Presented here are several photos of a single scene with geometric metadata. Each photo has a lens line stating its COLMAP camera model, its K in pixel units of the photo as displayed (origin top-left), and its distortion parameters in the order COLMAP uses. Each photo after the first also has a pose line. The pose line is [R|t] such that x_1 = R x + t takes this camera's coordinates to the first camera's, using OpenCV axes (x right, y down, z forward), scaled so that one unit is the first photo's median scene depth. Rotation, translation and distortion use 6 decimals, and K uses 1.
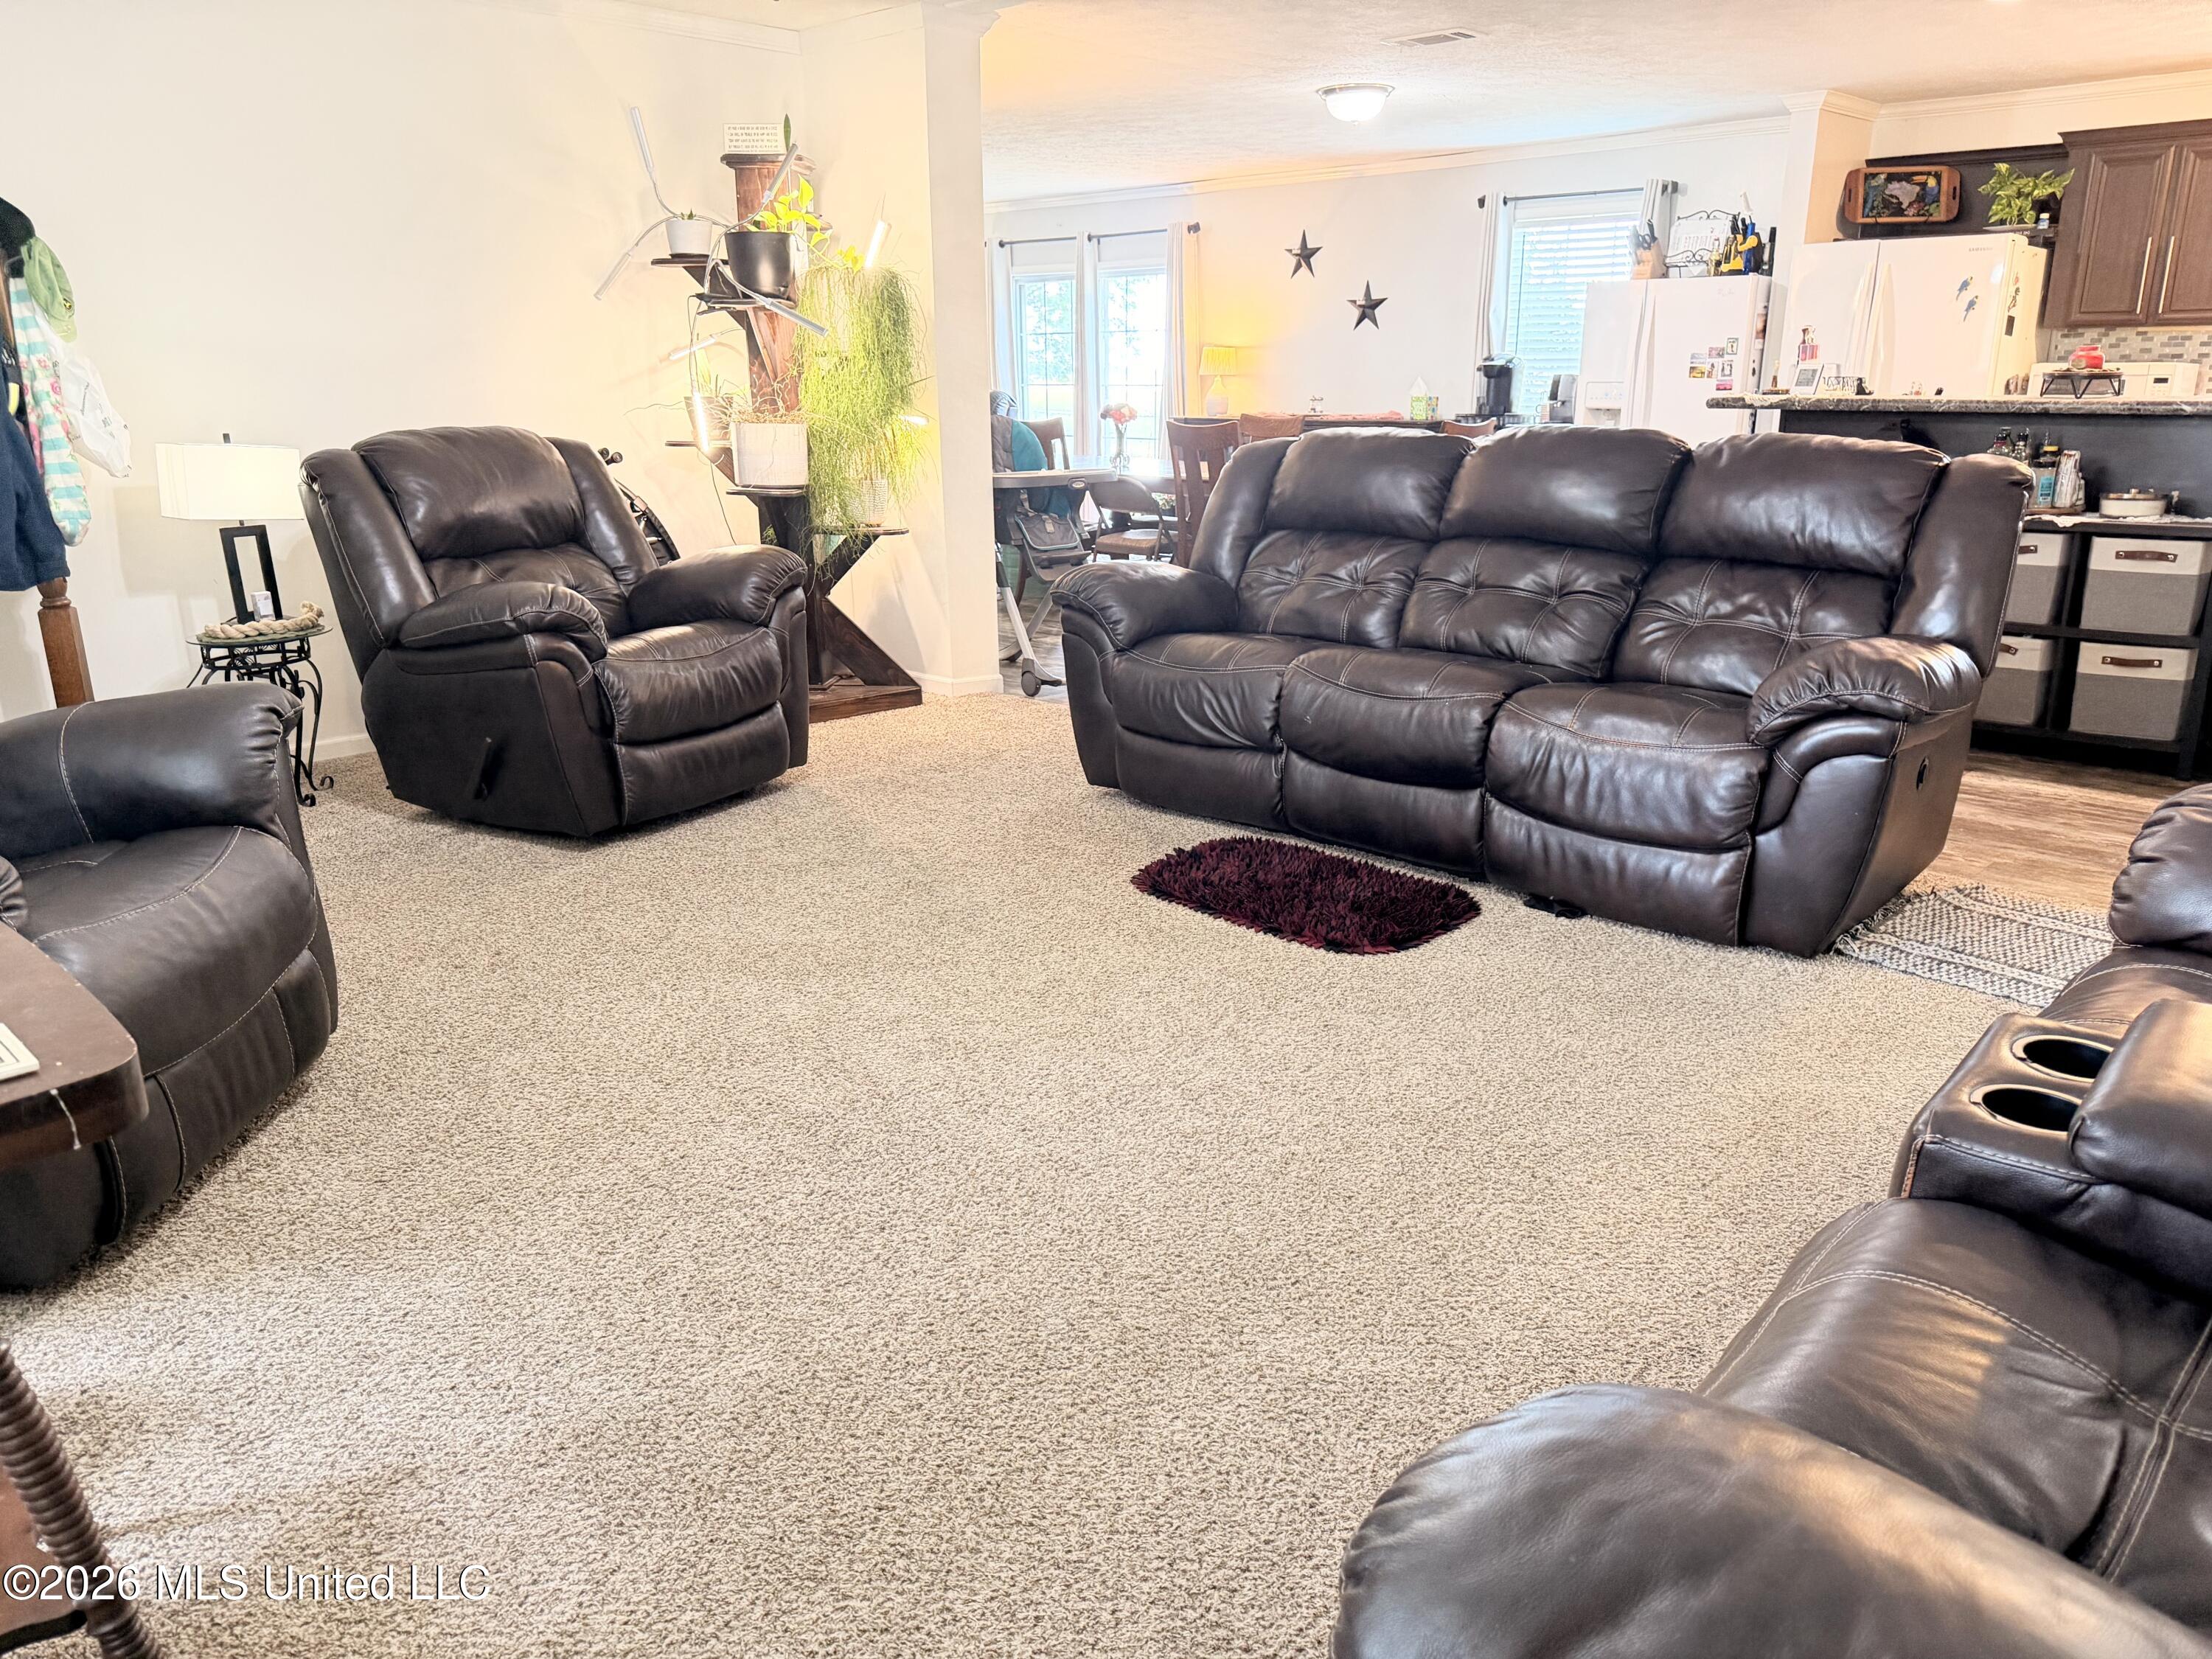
lens RADIAL K [[1559.7, 0, 1092.5], [0, 1559.7, 835.5], [0, 0, 1]] dist [0.011654, -0.027550]
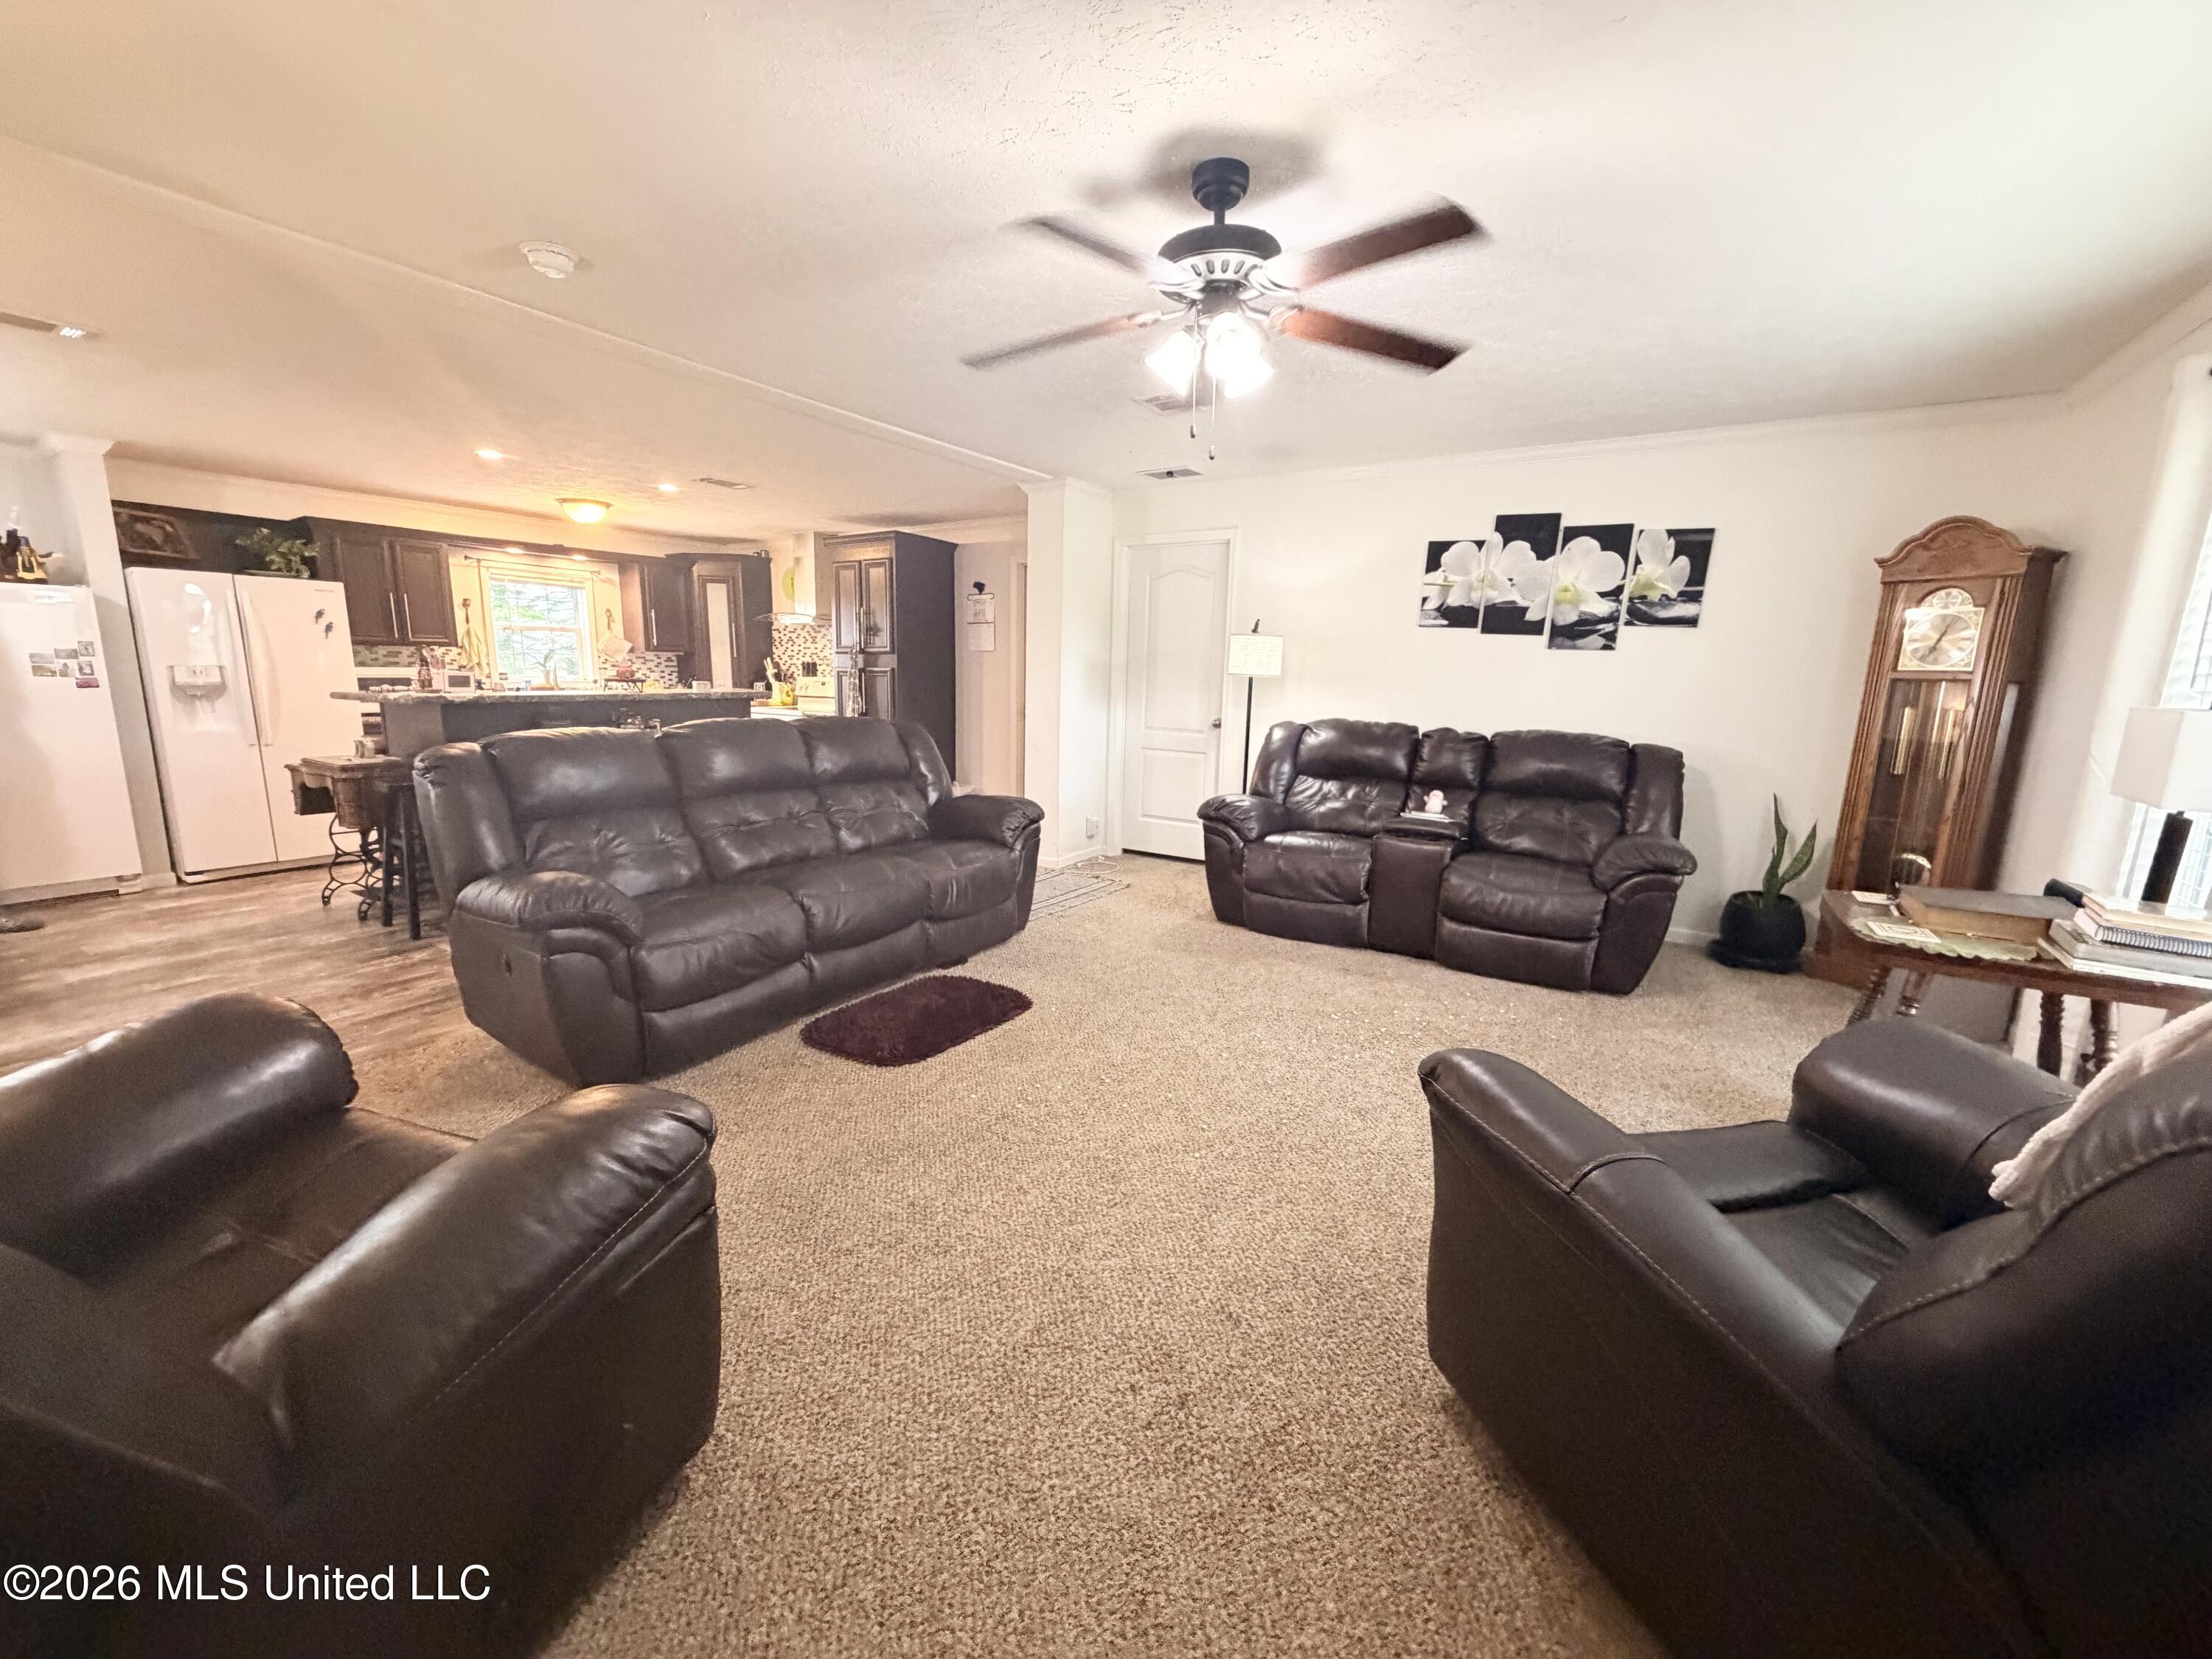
lens RADIAL K [[879.5, 0, 1083.4], [0, 879.5, 826.4], [0, 0, 1]] dist [-0.001701, -0.000151]
pose [[-0.190790, -0.167773, 0.967187, -0.377141], [0.265059, 0.939883, 0.215323, -0.152577], [-0.945168, 0.297443, -0.134851, 0.488064]]
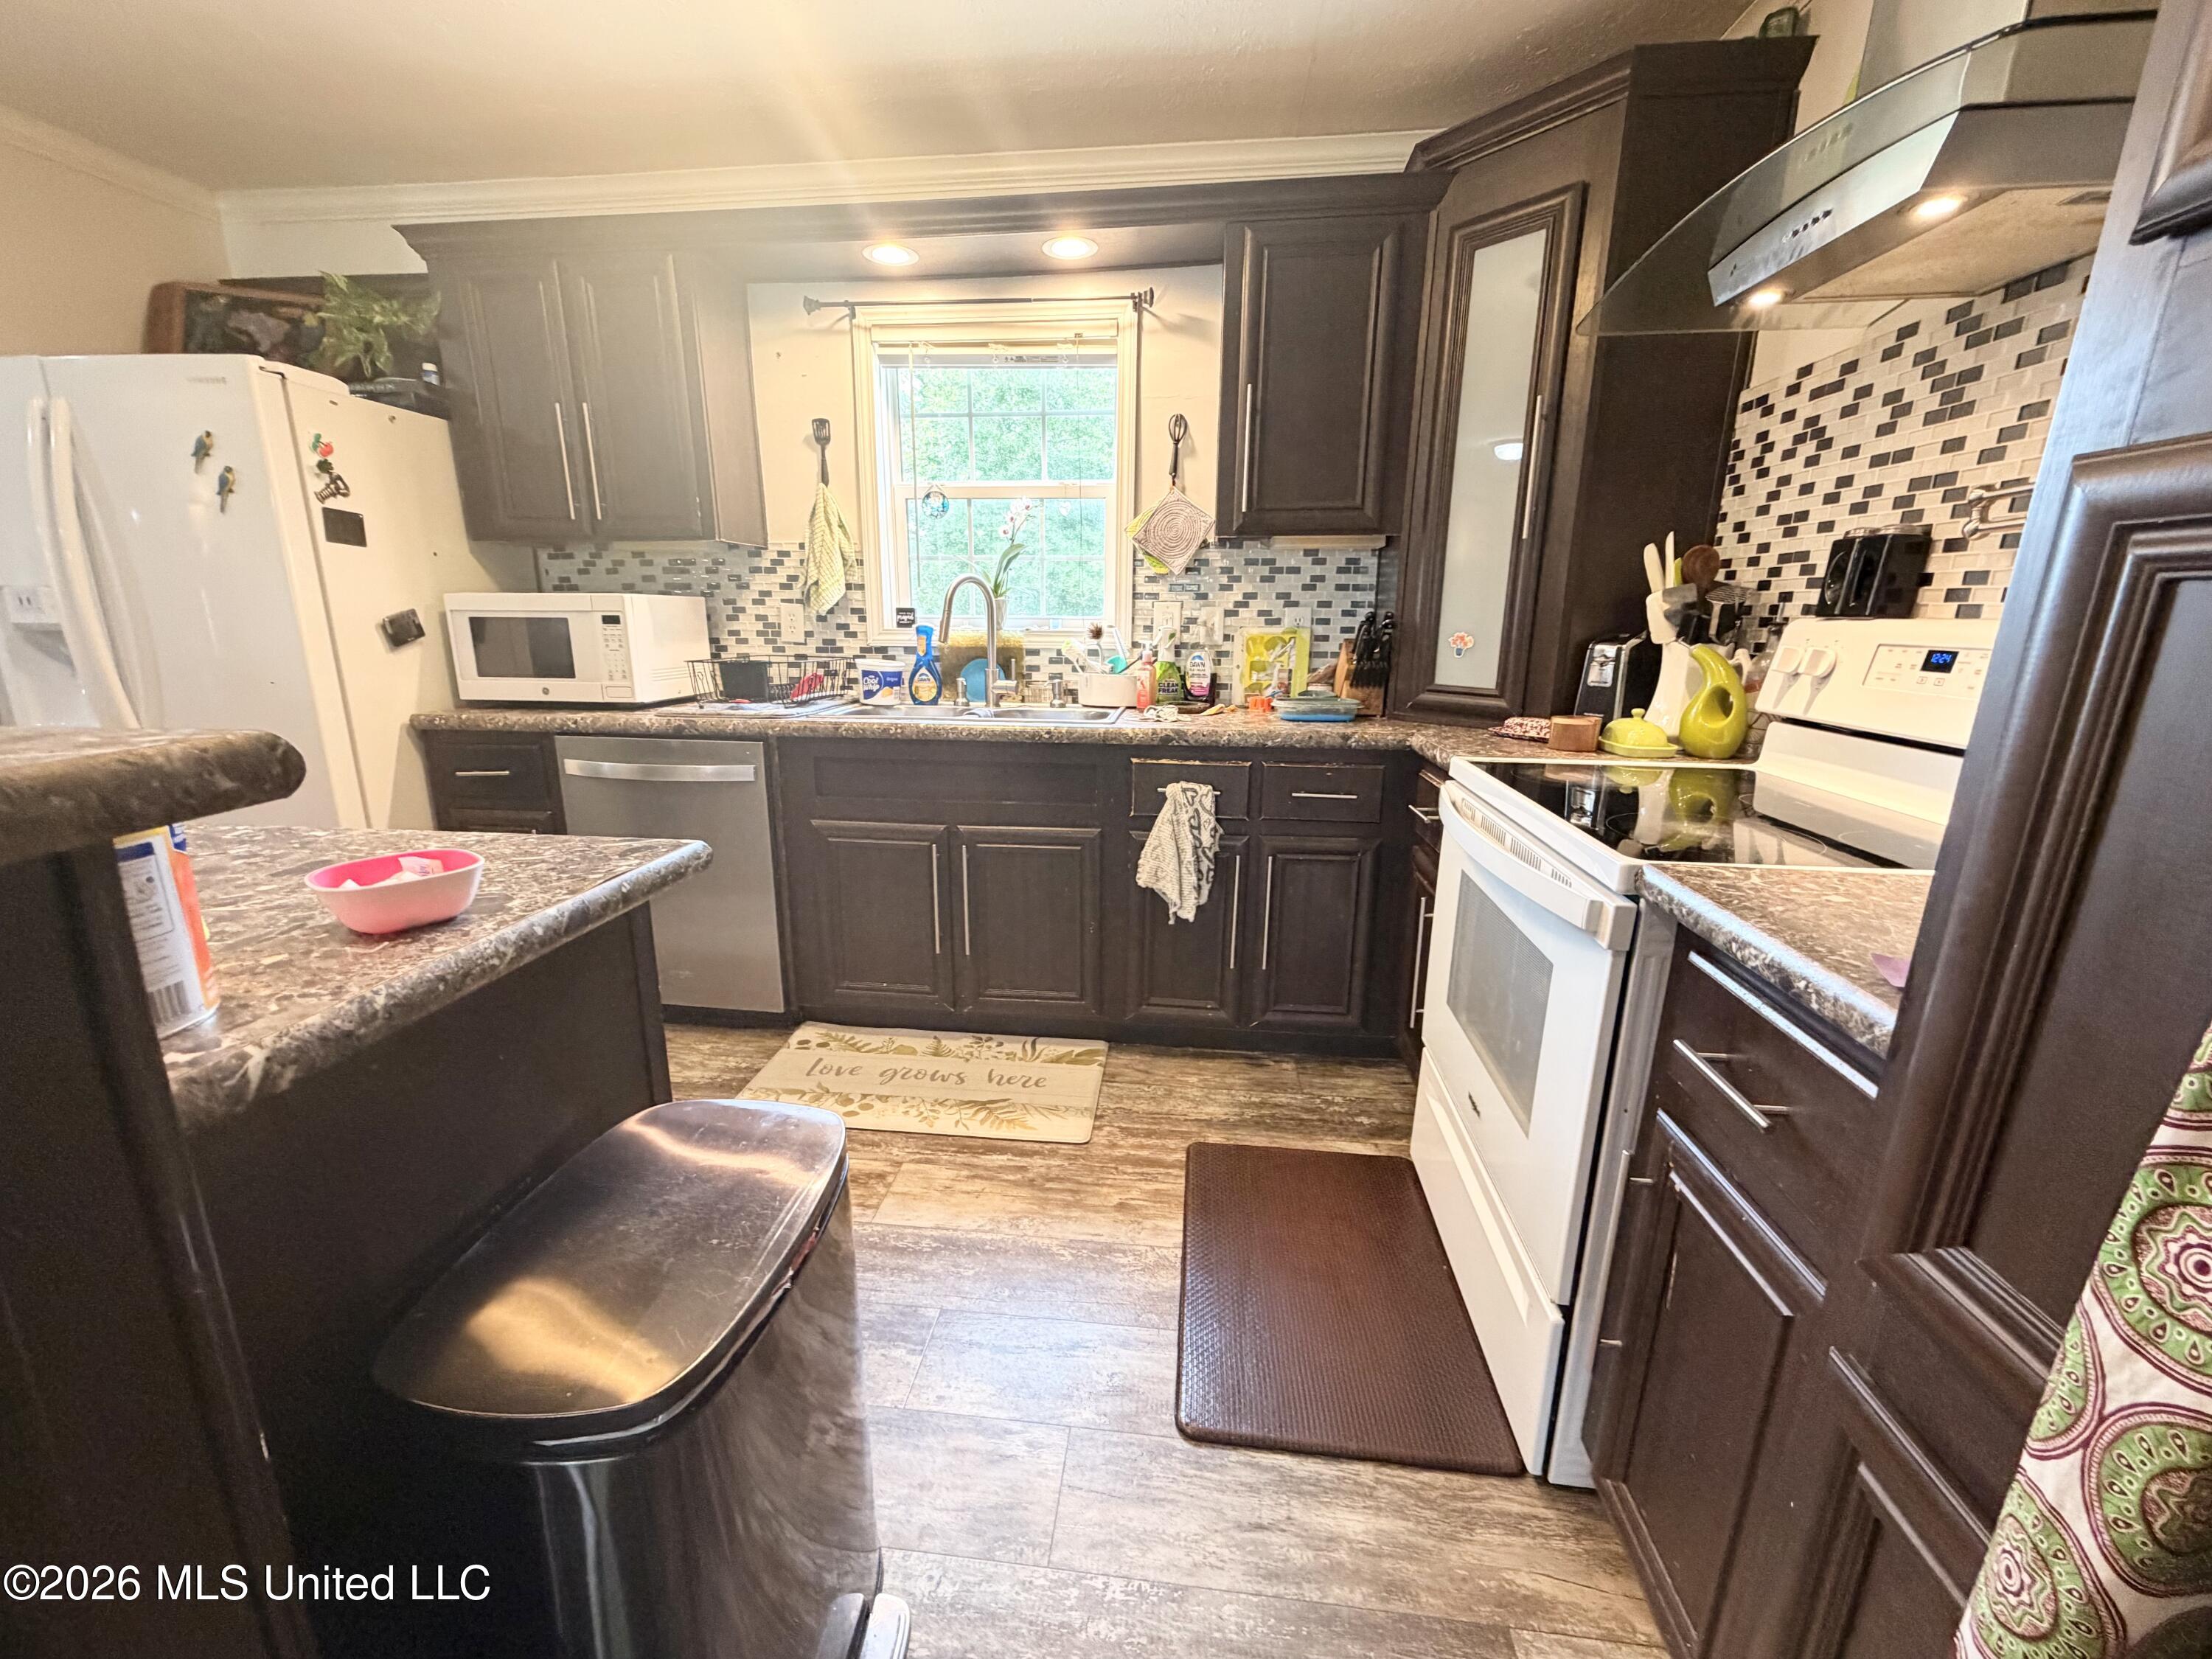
lens RADIAL K [[879.5, 0, 1100.0], [0, 879.5, 829.1], [0, 0, 1]] dist [-0.001701, -0.000151]
pose [[0.785353, -0.139017, 0.603237, 0.584348], [0.165433, 0.986149, 0.011883, -0.167423], [-0.596534, 0.090463, 0.797473, 0.561808]]
